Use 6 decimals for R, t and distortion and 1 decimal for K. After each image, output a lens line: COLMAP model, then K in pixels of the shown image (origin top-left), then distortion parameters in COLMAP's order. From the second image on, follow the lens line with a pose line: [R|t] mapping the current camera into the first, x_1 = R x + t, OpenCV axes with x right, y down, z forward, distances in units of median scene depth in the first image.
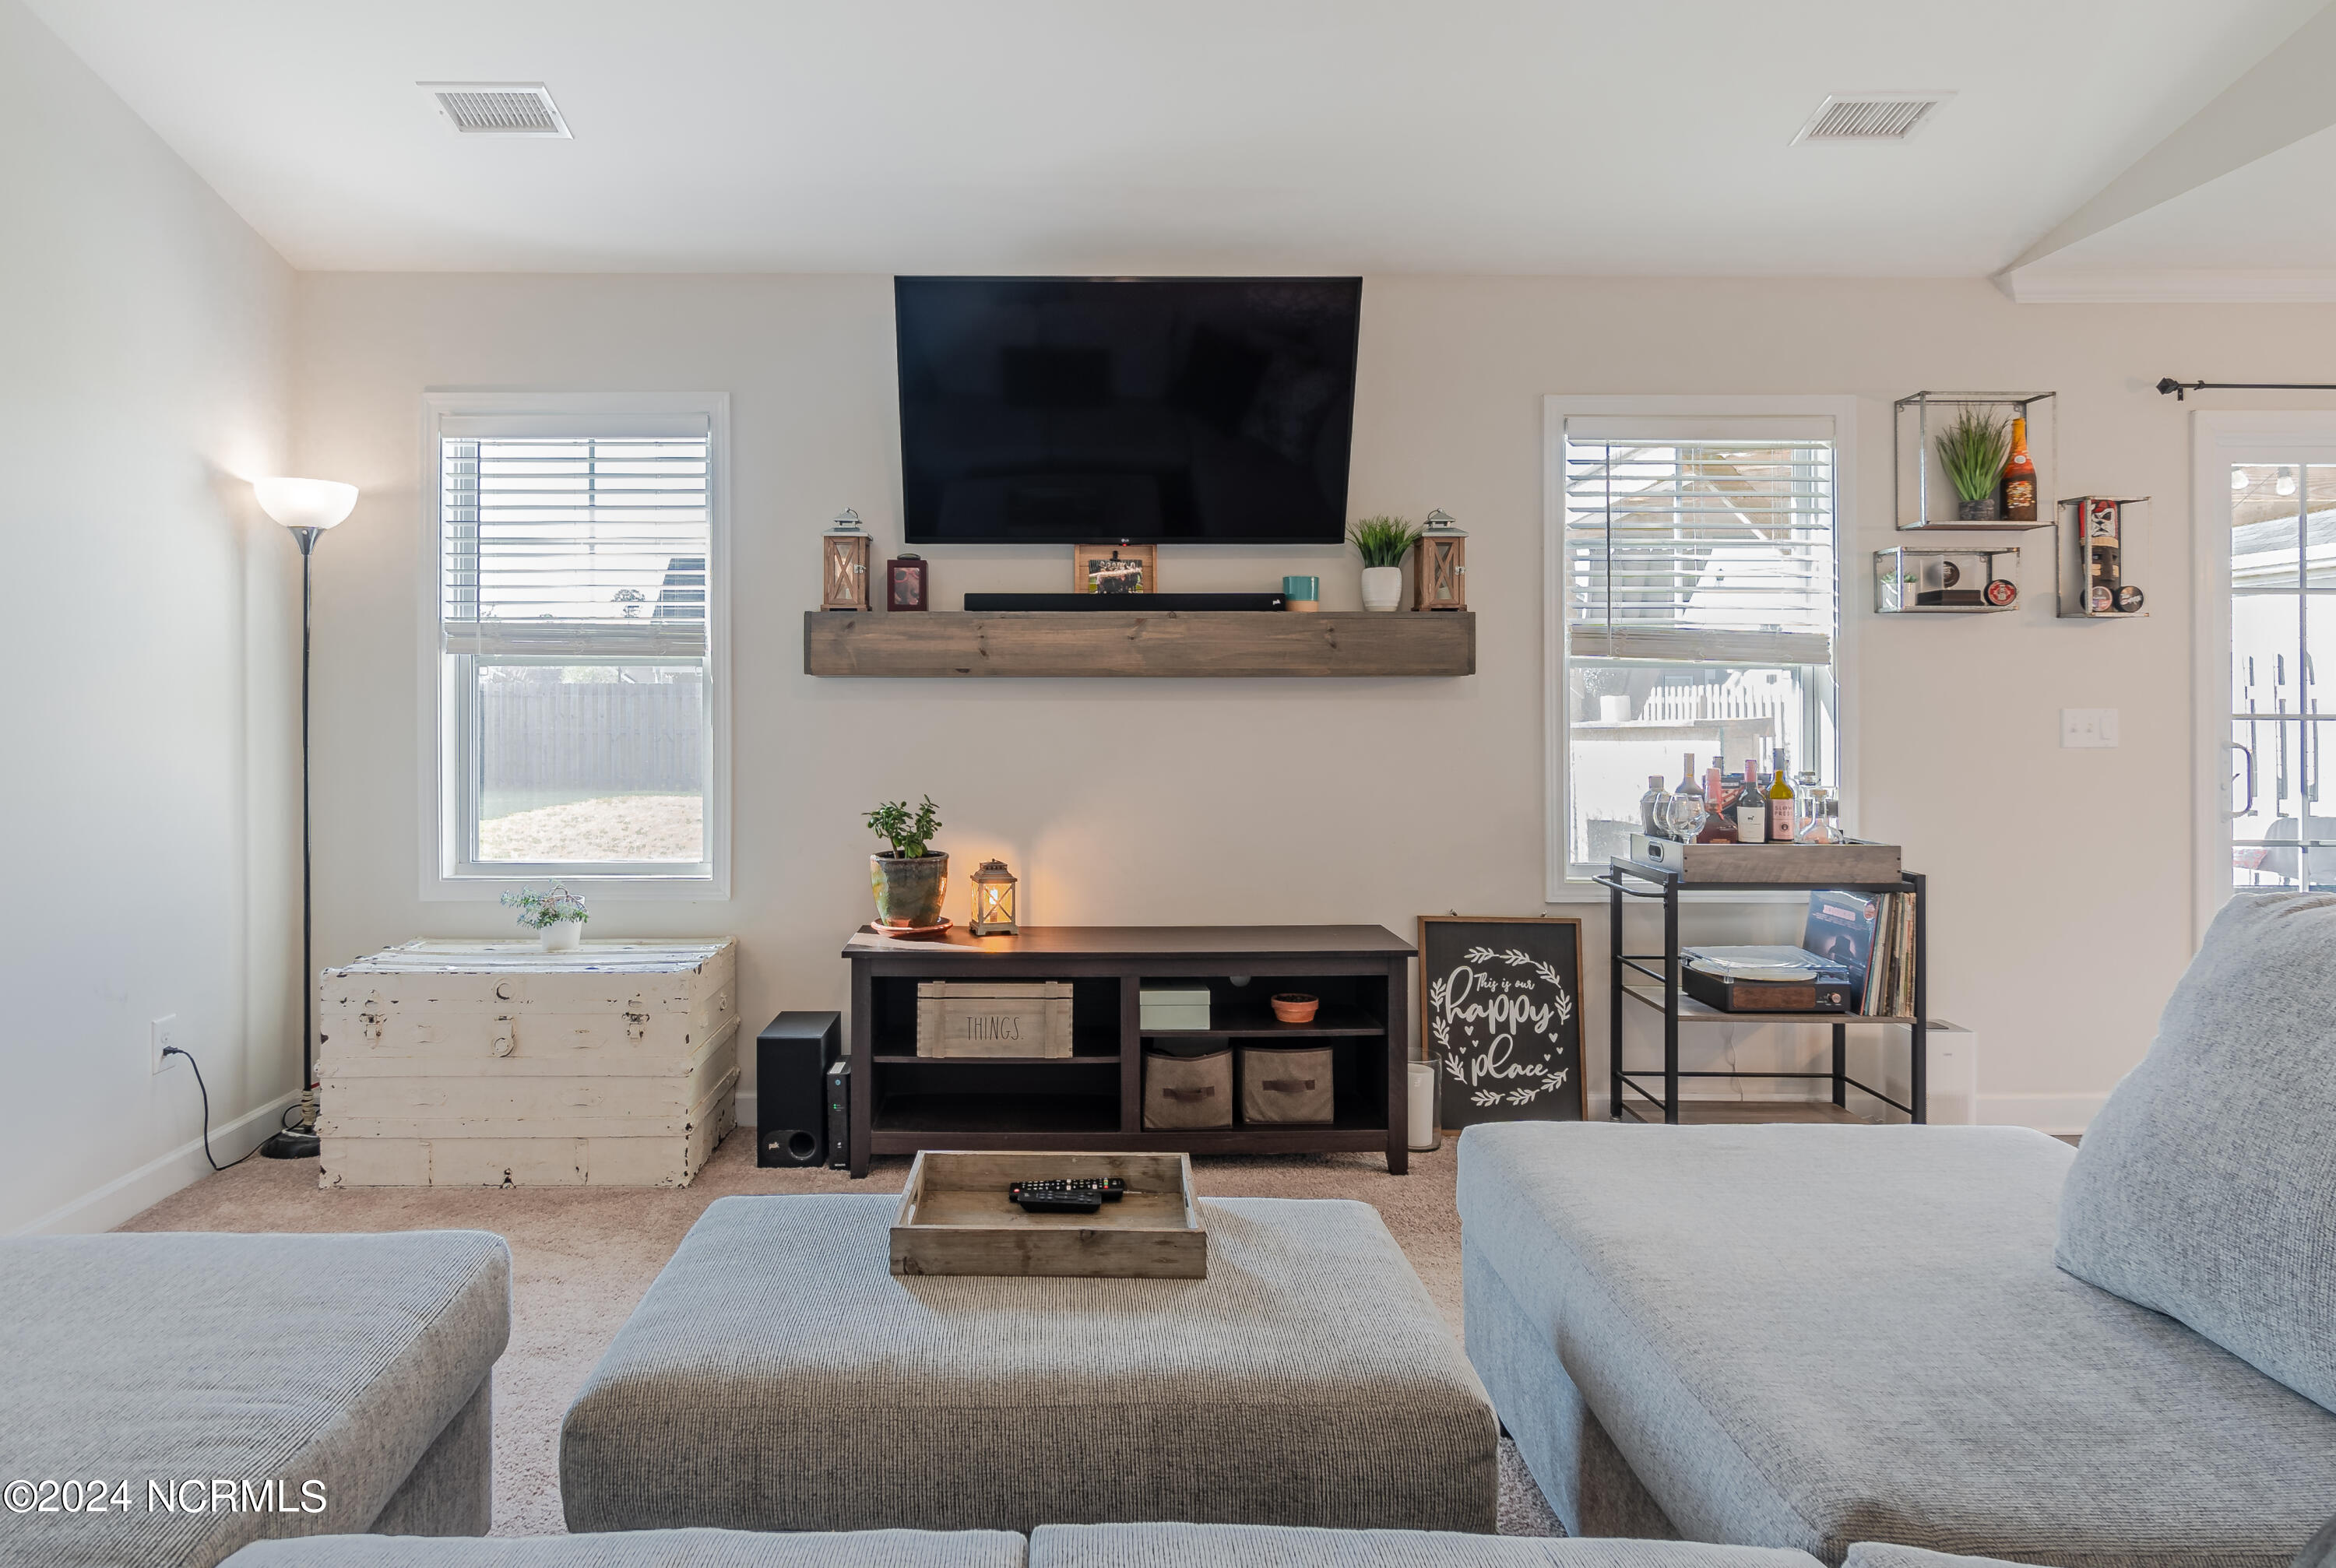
lens RADIAL K [[1361.5, 0, 1051.7], [0, 1361.5, 702.1], [0, 0, 1]] dist [0.006788, 0.000871]
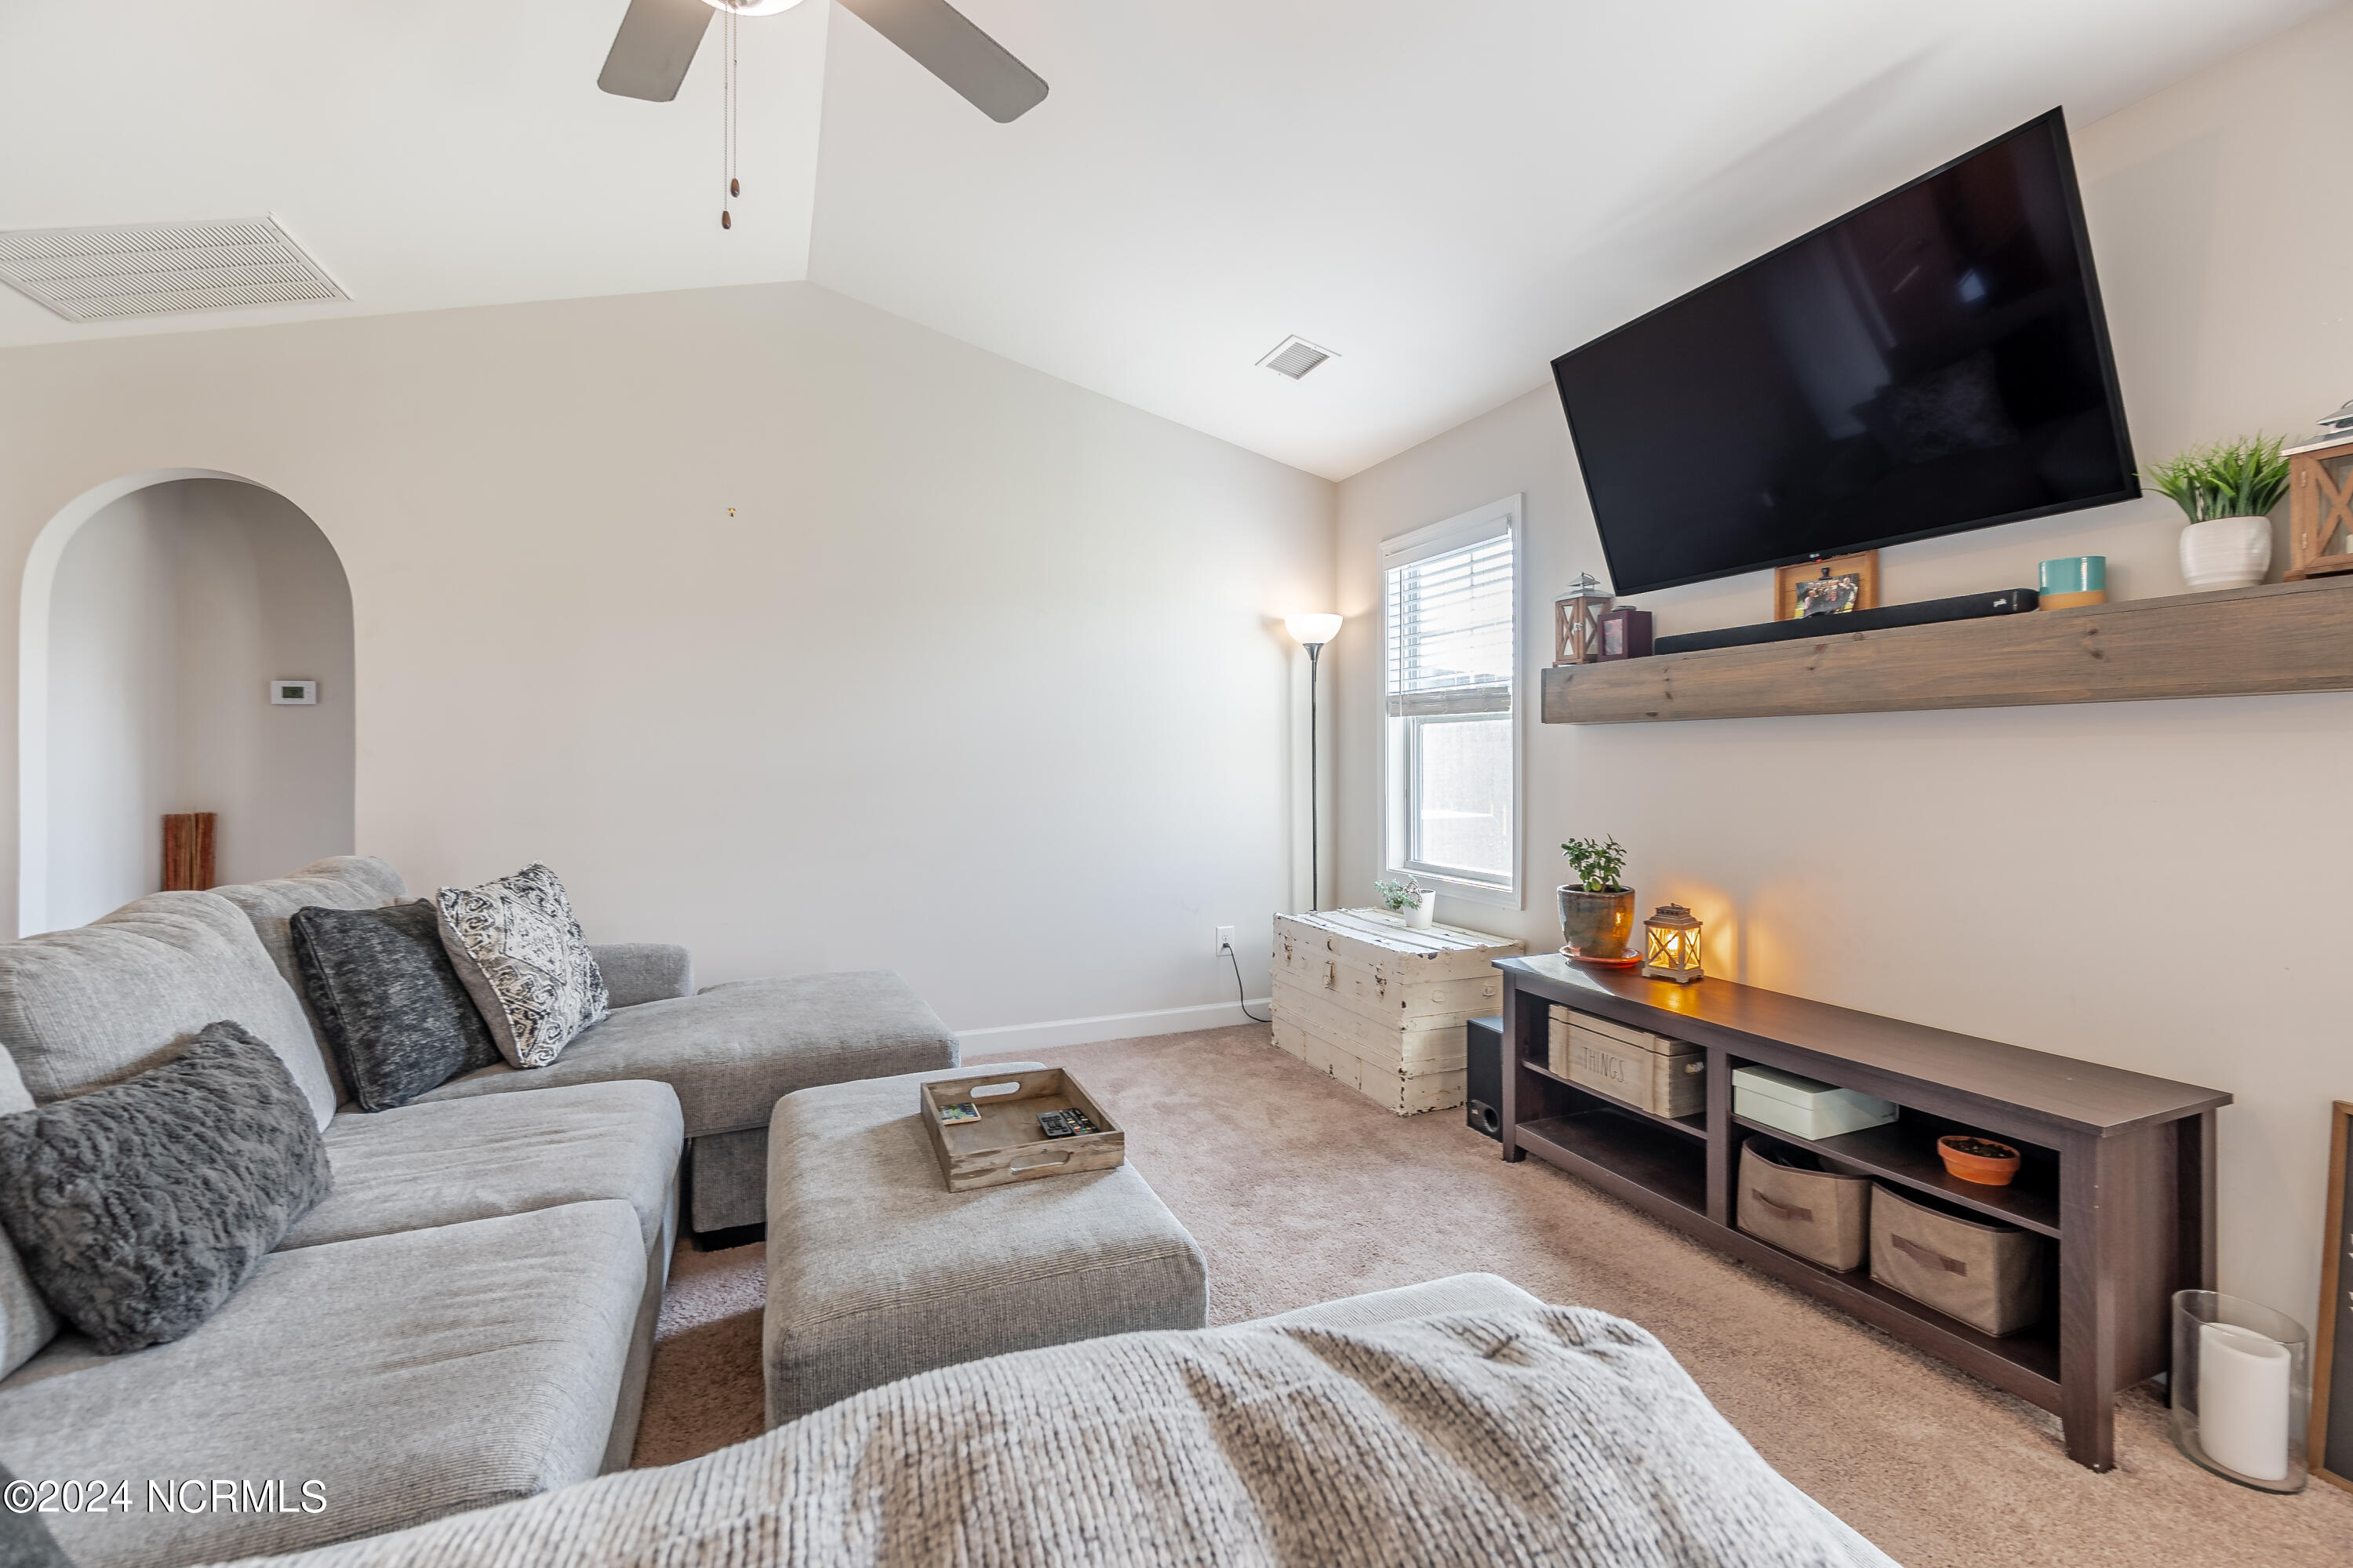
lens RADIAL K [[1025.4, 0, 1170.0], [0, 1025.4, 757.3], [0, 0, 1]] dist [-0.002822, 0.003168]
pose [[0.365137, -0.001478, -0.930953, 0.512933], [0.005305, 0.999986, 0.000494, 0.006511], [0.930939, -0.005119, 0.365140, 0.387844]]
